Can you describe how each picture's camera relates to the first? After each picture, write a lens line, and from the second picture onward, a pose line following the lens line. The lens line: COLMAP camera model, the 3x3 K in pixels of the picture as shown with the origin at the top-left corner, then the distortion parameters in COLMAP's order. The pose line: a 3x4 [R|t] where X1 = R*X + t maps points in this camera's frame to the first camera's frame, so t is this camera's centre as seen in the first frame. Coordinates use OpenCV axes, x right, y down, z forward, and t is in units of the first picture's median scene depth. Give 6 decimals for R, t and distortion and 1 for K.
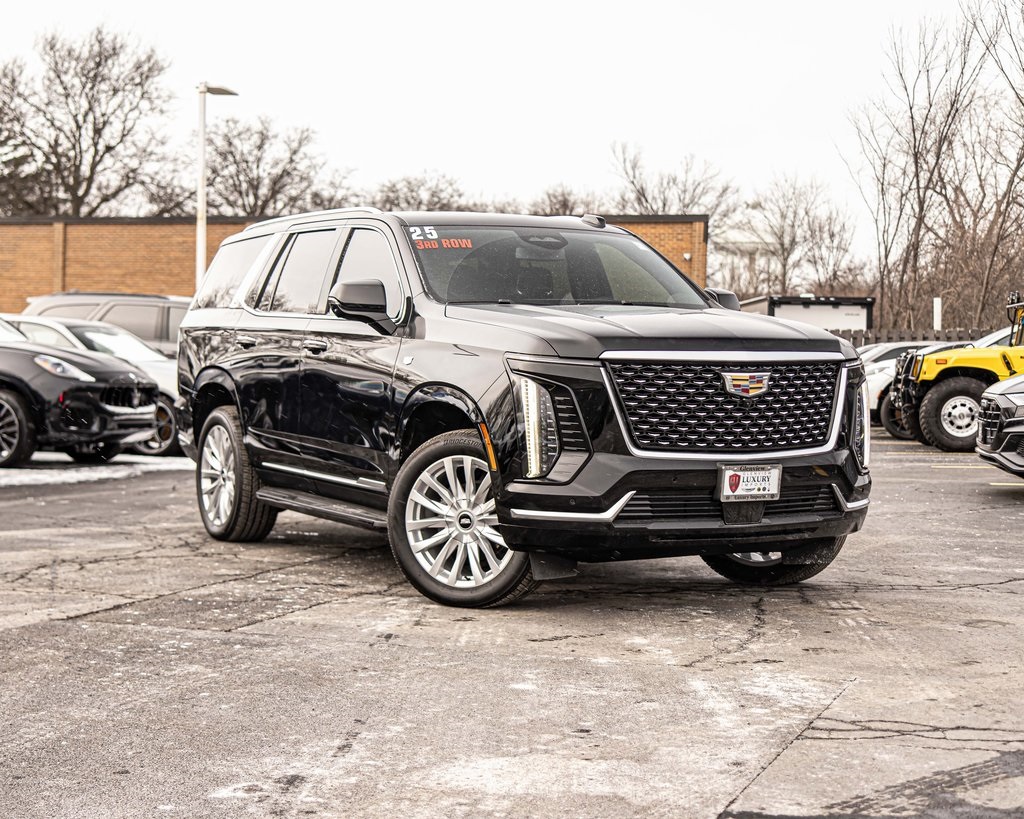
lens RADIAL K [[1985.4, 0, 514.0], [0, 1985.4, 412.0], [0, 0, 1]] dist [0.004062, 0.000000]
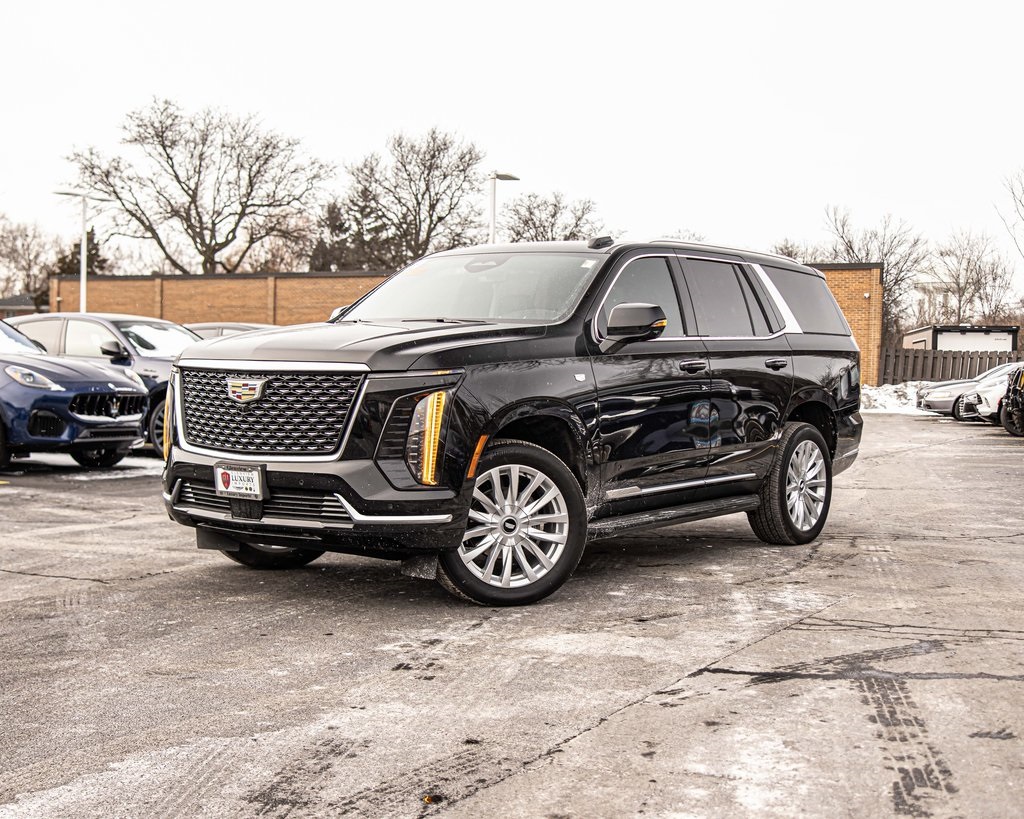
lens RADIAL K [[1507.8, 0, 495.8], [0, 1507.8, 441.9], [0, 0, 1]] dist [-0.002544, 0.000000]
pose [[0.986094, 0.006071, -0.166076, 0.094475], [-0.003150, 0.999836, 0.017846, 0.005086], [0.166157, -0.017075, 0.985952, -0.111723]]
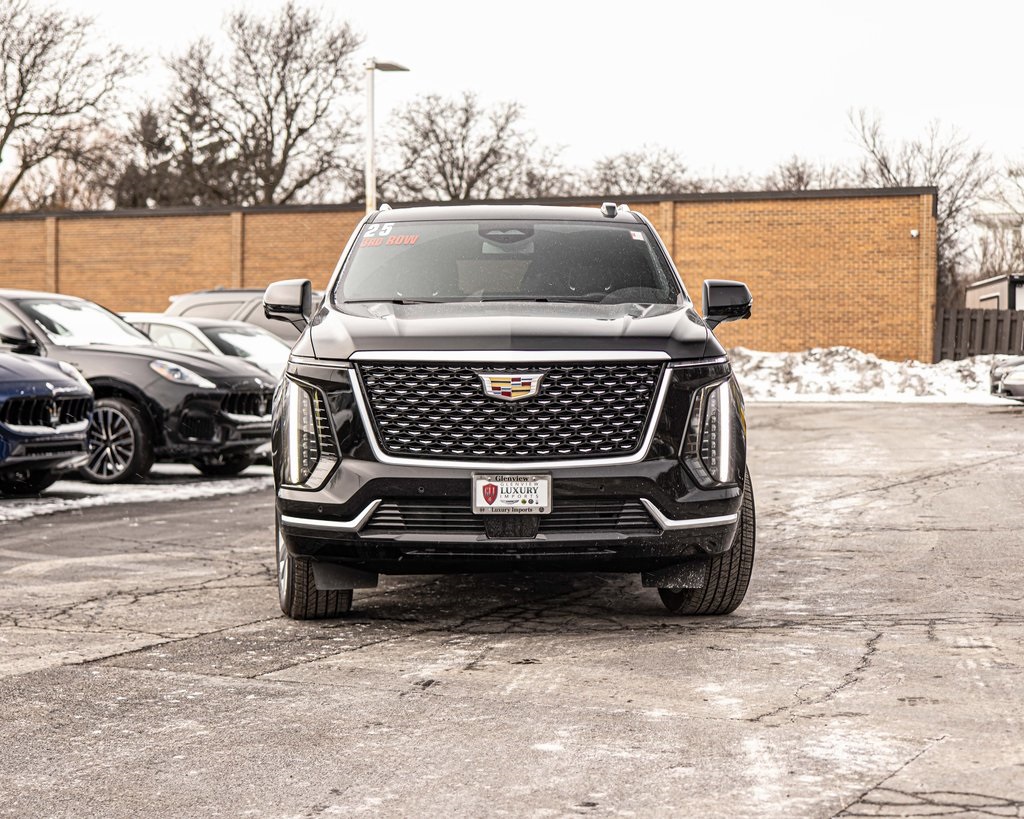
lens RADIAL K [[2153.3, 0, 518.8], [0, 2153.3, 399.3], [0, 0, 1]] dist [0.008437, 0.000000]
pose [[0.994217, -0.015402, -0.106276, 0.087648], [0.015026, 0.999878, -0.004335, -0.009337], [0.106330, 0.002713, 0.994327, 0.056038]]
